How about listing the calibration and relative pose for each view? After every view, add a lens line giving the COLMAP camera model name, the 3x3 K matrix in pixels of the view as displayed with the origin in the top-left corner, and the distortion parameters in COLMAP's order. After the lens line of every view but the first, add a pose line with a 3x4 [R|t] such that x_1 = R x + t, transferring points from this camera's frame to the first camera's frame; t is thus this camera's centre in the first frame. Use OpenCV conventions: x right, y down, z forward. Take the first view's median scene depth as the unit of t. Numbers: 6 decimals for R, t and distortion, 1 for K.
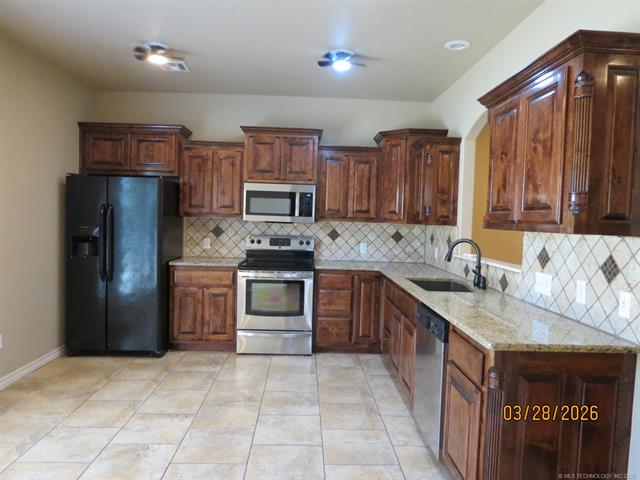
lens RADIAL K [[455.0, 0, 323.3], [0, 455.0, 238.7], [0, 0, 1]] dist [-0.035491, 0.013178]
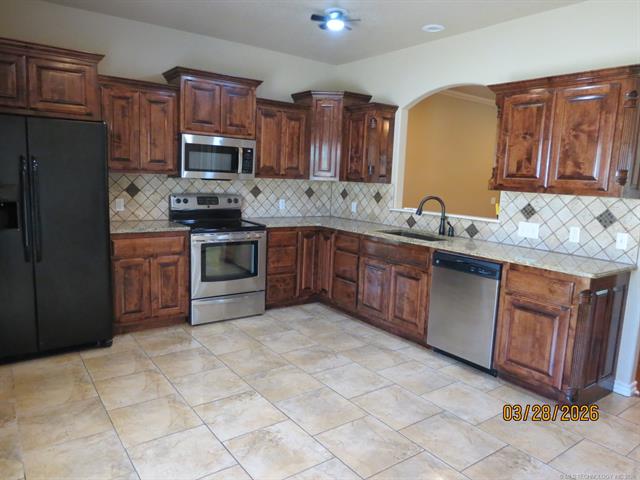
lens RADIAL K [[455.0, 0, 323.0], [0, 455.0, 239.2], [0, 0, 1]] dist [-0.035491, 0.013178]
pose [[0.827537, -0.072722, 0.556681, -0.611618], [0.007745, 0.992959, 0.118202, -0.031336], [-0.561358, -0.093505, 0.822274, 0.158804]]
